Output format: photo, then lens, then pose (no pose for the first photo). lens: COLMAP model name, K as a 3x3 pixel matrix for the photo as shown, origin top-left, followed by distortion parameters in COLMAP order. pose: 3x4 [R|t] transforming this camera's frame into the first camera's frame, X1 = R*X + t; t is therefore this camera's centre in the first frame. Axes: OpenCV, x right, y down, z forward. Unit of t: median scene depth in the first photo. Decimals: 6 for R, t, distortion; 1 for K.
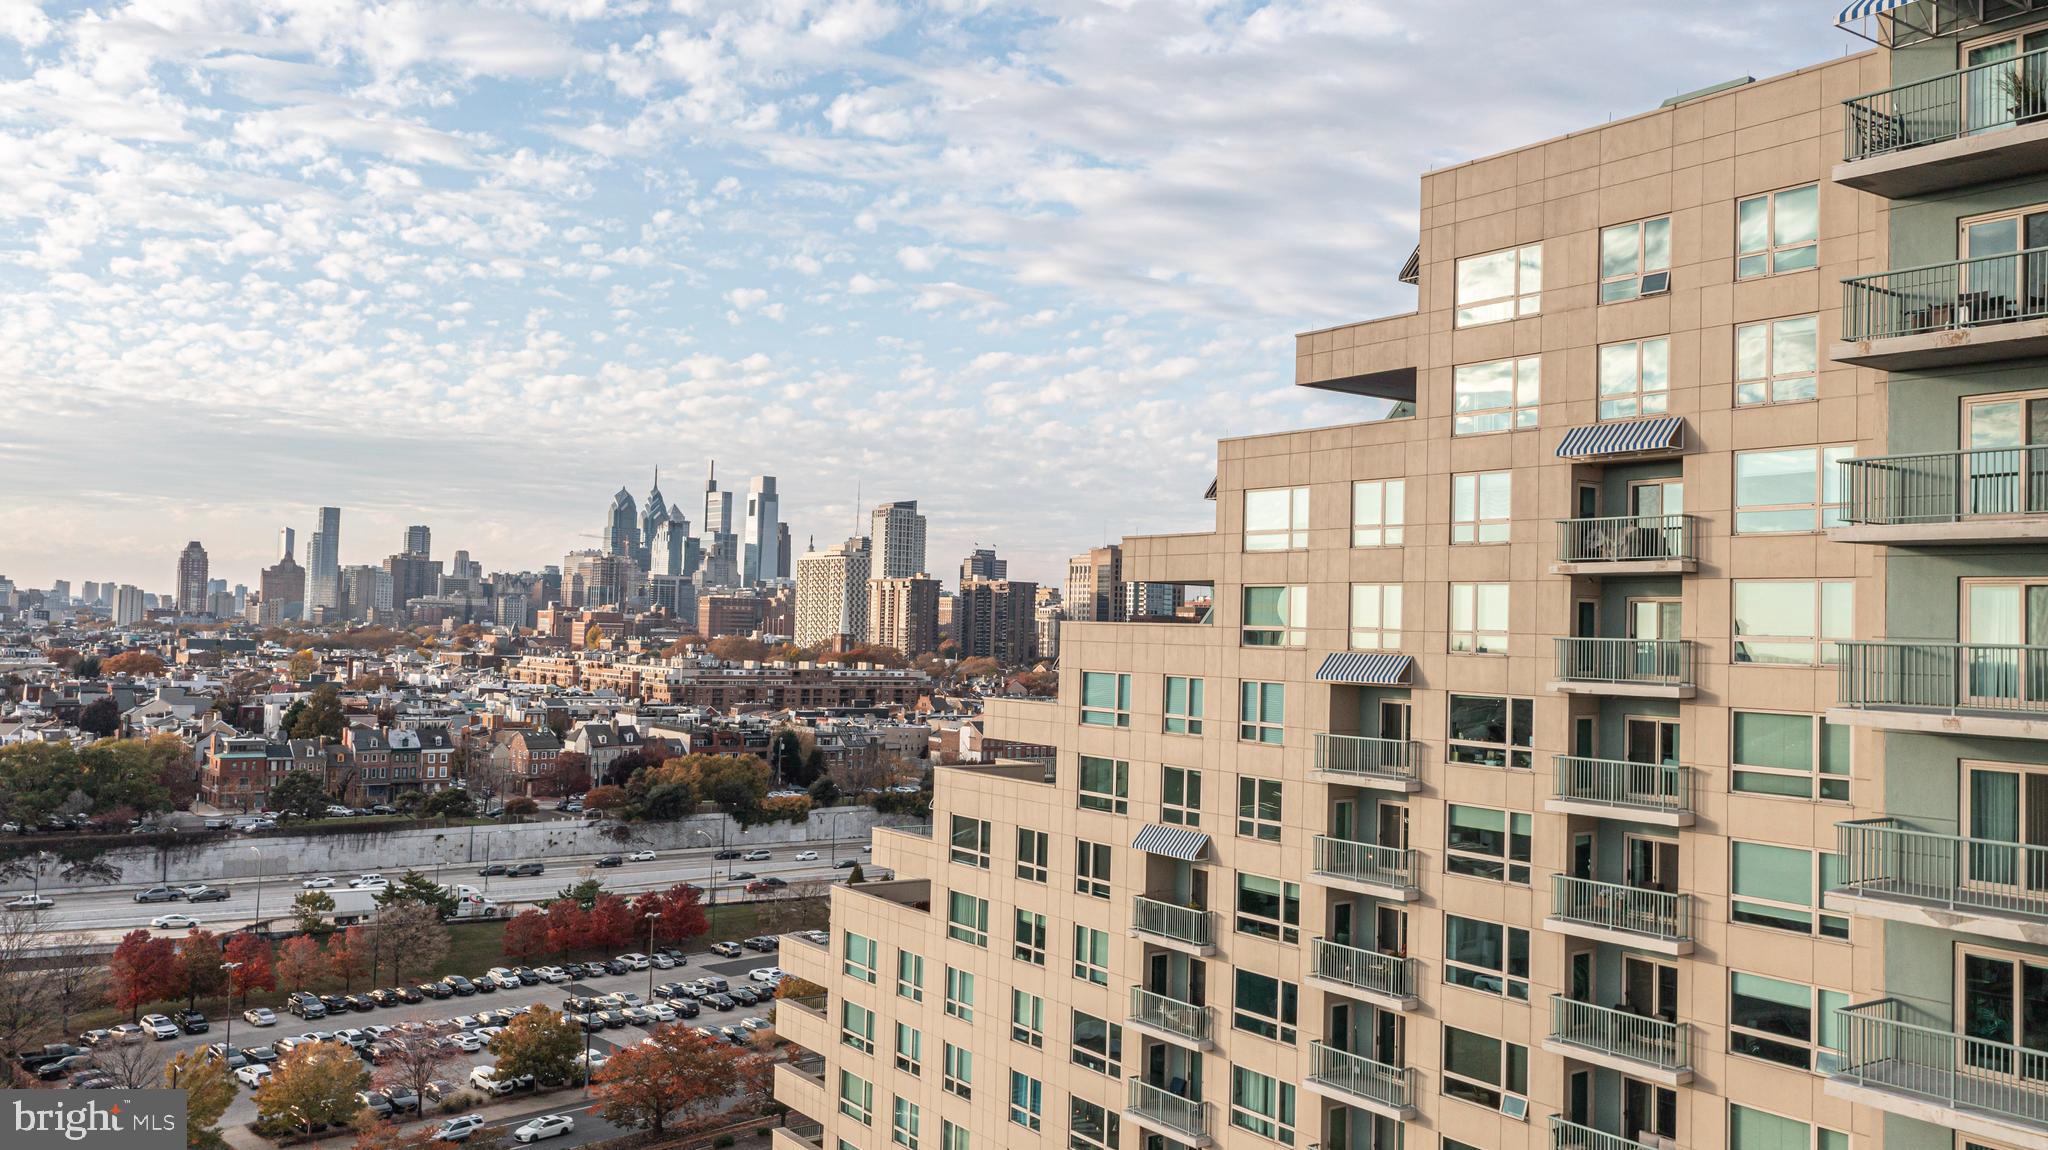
lens RADIAL K [[1608.6, 0, 1024.0], [0, 1608.6, 575.0], [0, 0, 1]] dist [0.002282, -0.000780]
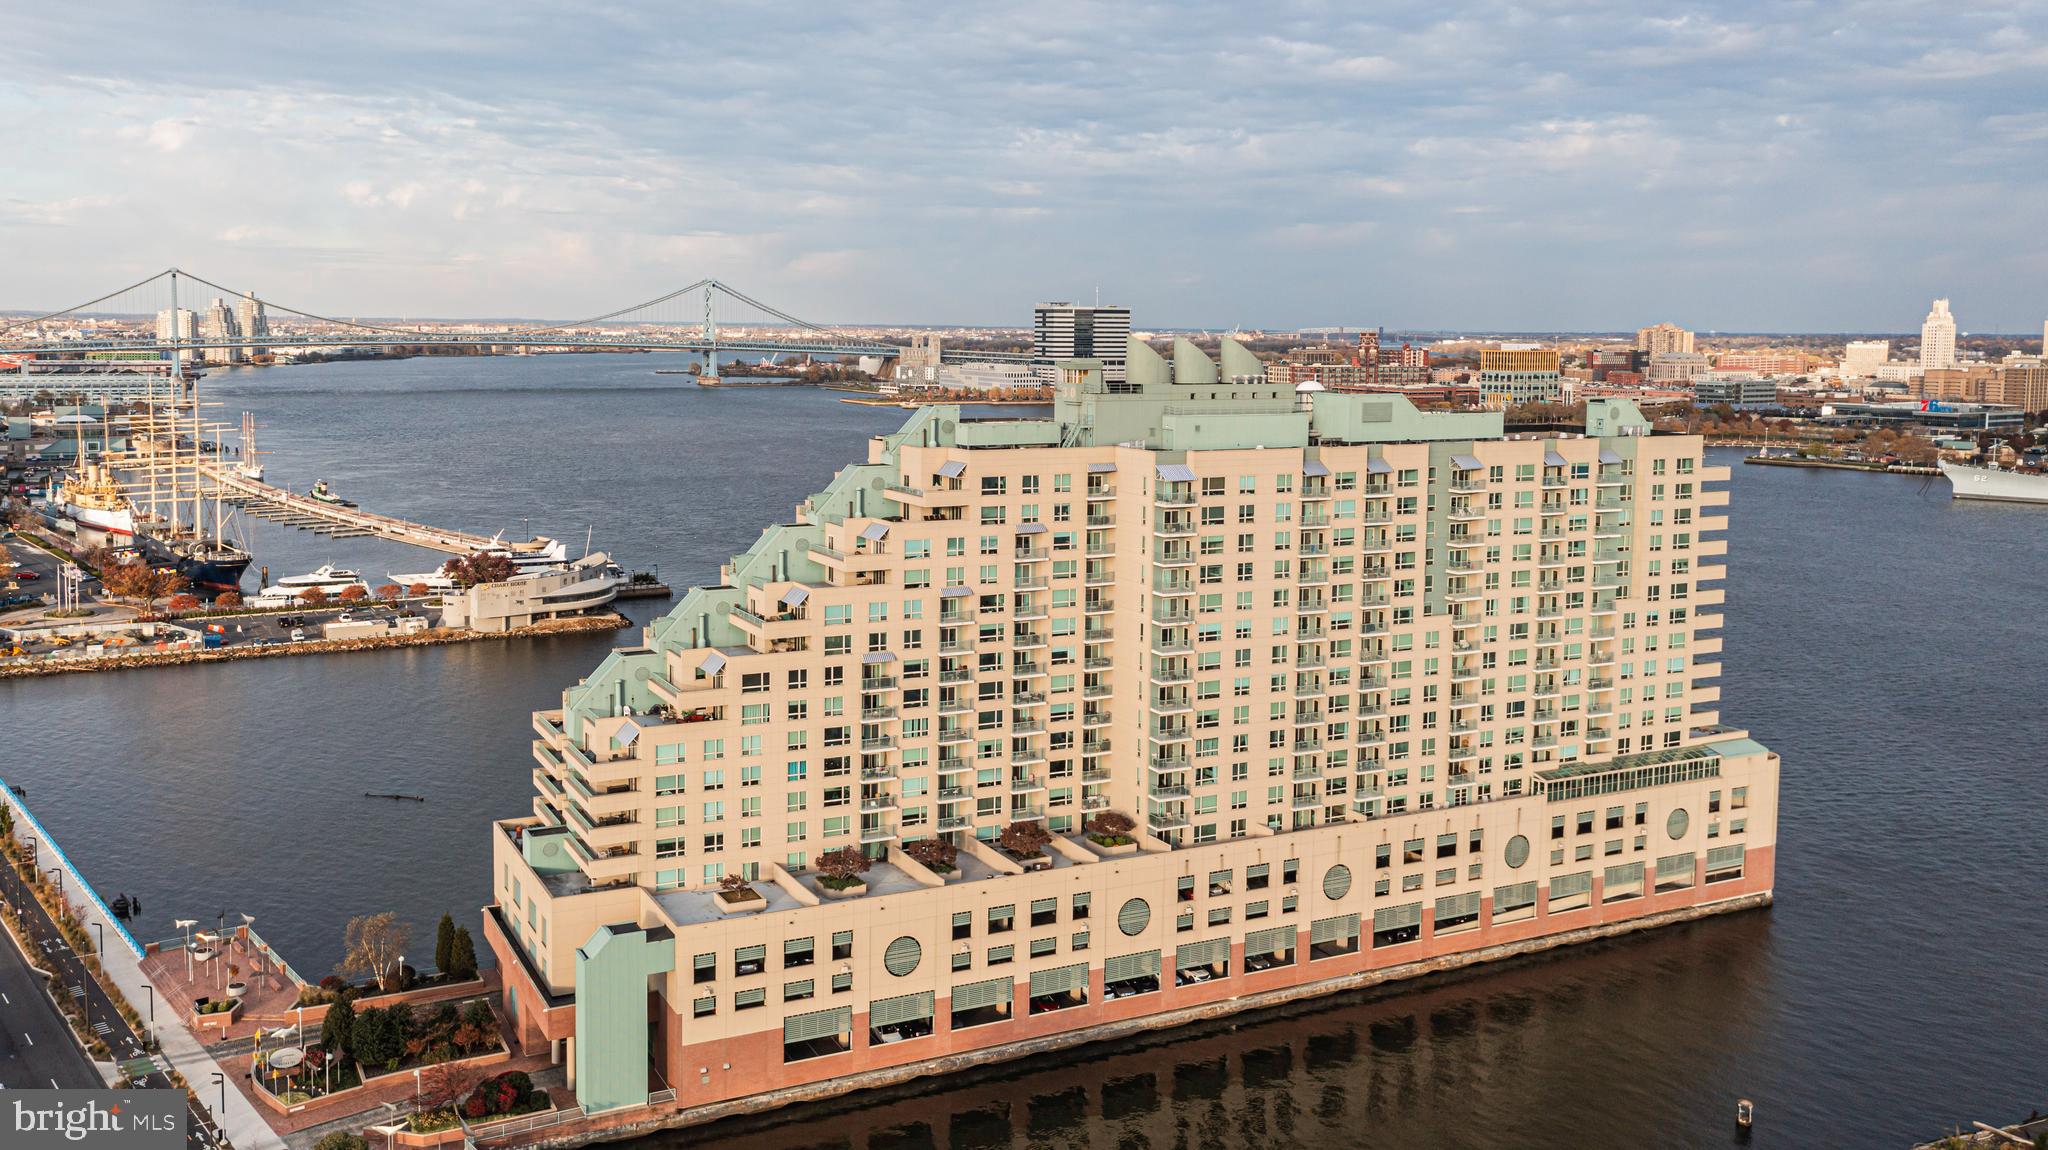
lens RADIAL K [[1645.8, 0, 861.8], [0, 1645.8, 521.2], [0, 0, 1]] dist [0.012841, 0.005342]
pose [[0.200686, -0.141427, 0.969393, -0.710874], [-0.030330, 0.988153, 0.150442, -0.135728], [-0.979186, -0.059593, 0.194019, 0.114070]]
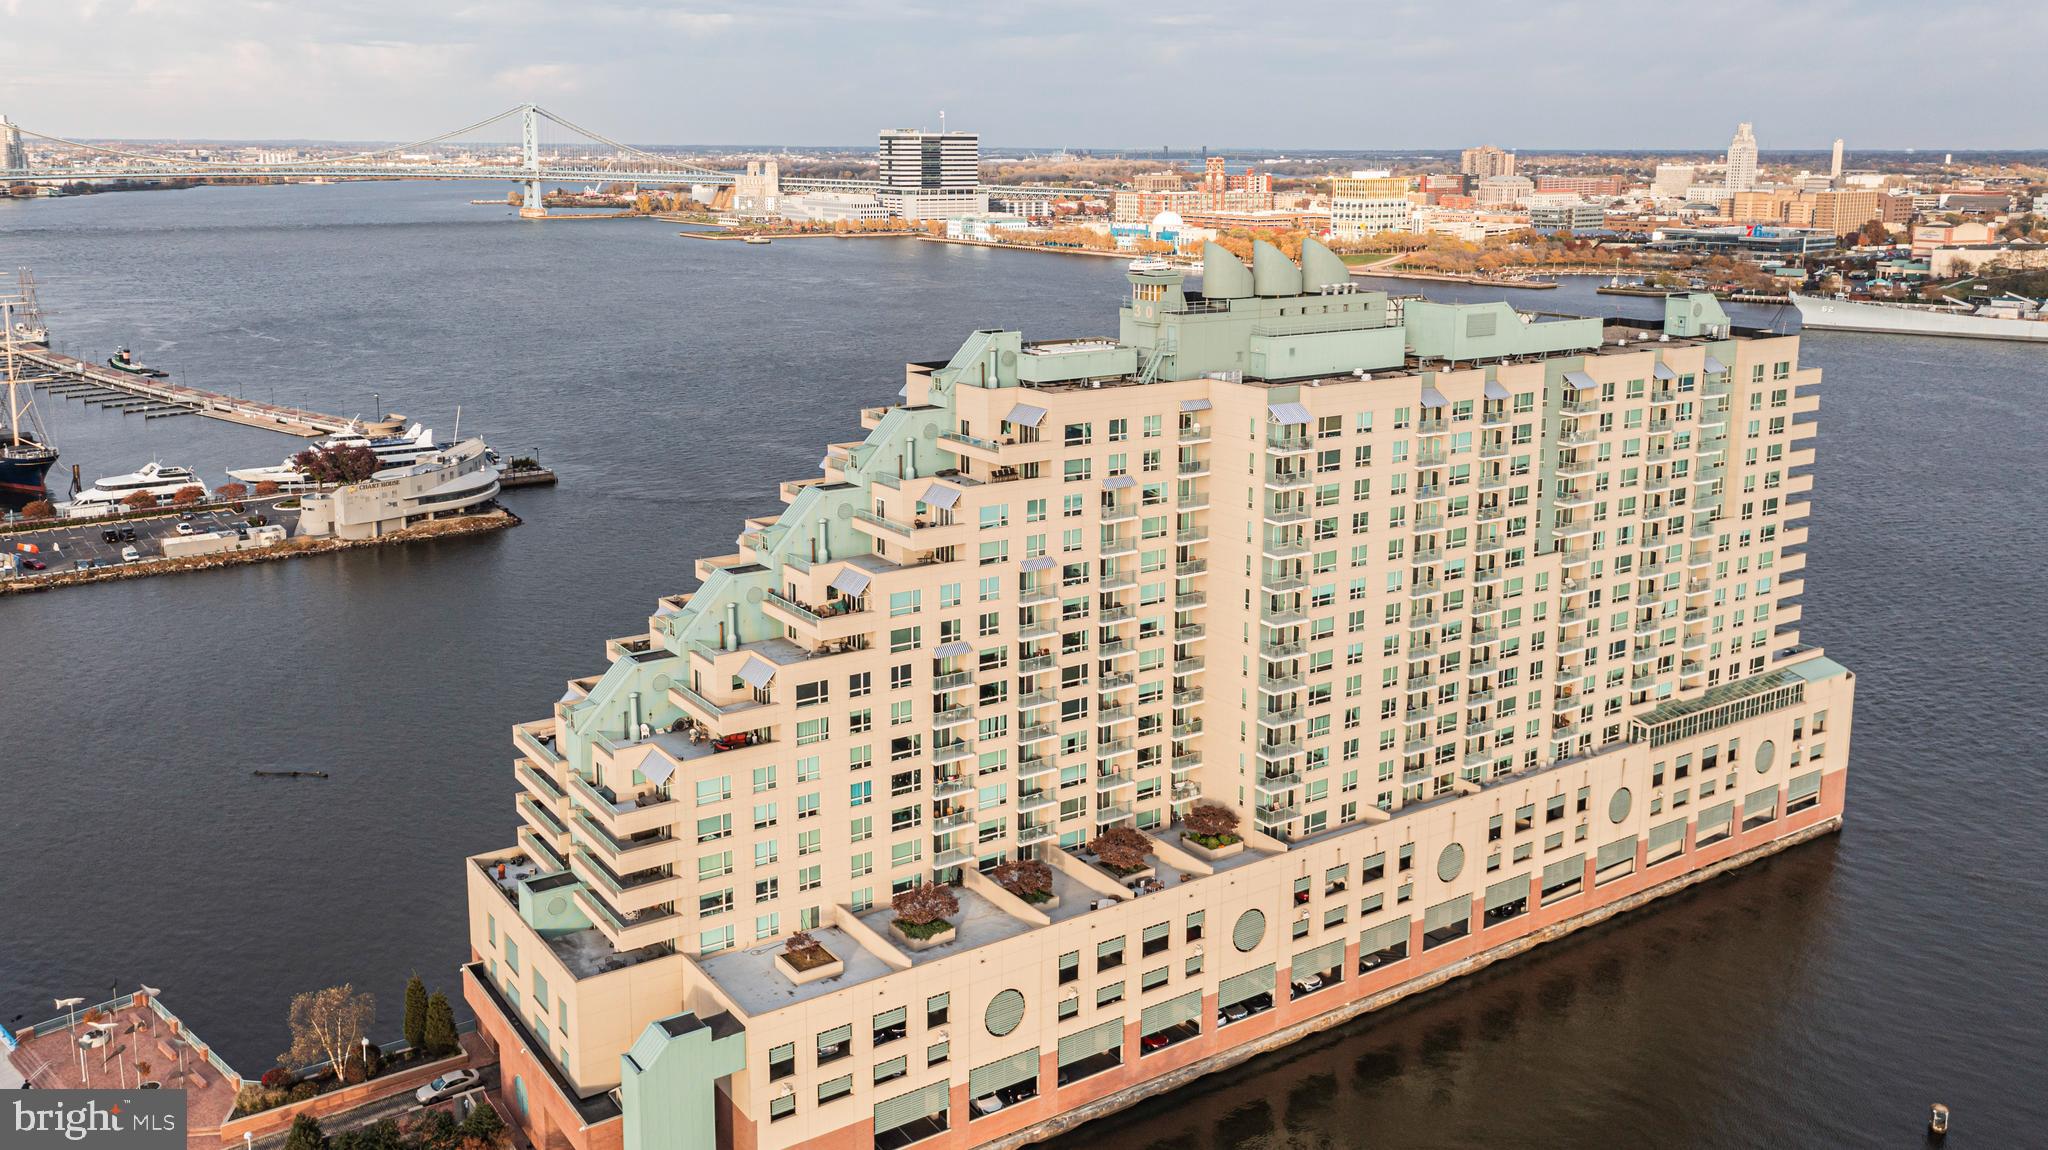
lens RADIAL K [[1668.0, 0, 930.8], [0, 1668.0, 474.3], [0, 0, 1]] dist [0.007413, 0.003720]
pose [[0.055368, -0.218986, 0.974156, -0.586519], [-0.027707, 0.974940, 0.220737, -0.165266], [-0.998082, -0.039213, 0.047912, 0.231168]]
